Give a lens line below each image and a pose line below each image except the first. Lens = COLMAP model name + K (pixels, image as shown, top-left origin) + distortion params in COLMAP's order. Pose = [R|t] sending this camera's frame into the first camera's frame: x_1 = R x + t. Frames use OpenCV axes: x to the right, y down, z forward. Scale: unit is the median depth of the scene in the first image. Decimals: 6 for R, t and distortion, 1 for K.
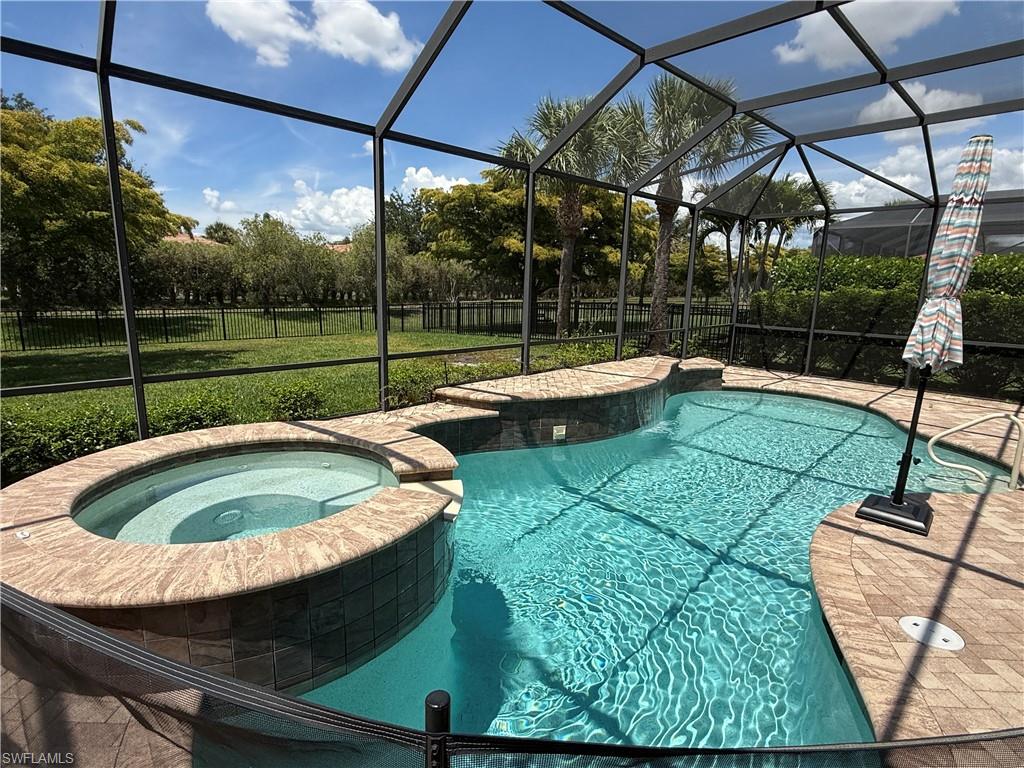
lens RADIAL K [[531.4, 0, 509.5], [0, 531.4, 387.6], [0, 0, 1]] dist [0.004523, 0.001301]
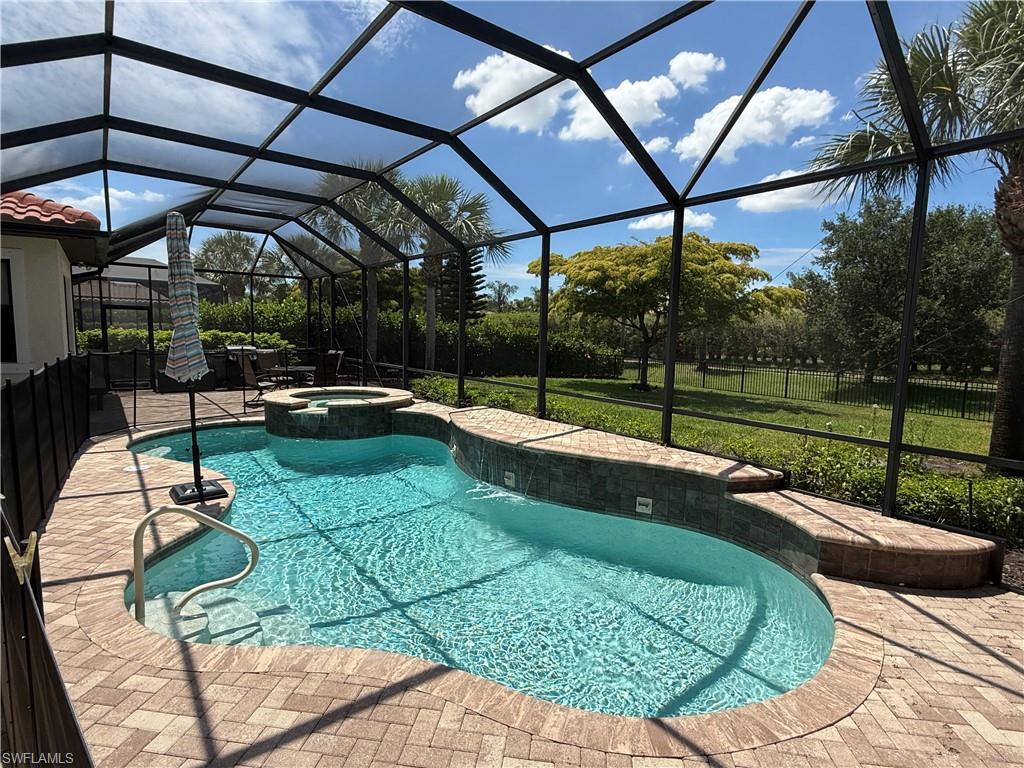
lens RADIAL K [[531.4, 0, 508.0], [0, 531.4, 385.5], [0, 0, 1]] dist [0.004523, 0.001301]
pose [[-0.123089, 0.070491, -0.989889, 2.169353], [-0.215848, 0.971693, 0.096035, -0.353304], [0.968637, 0.225487, -0.104390, 2.063346]]
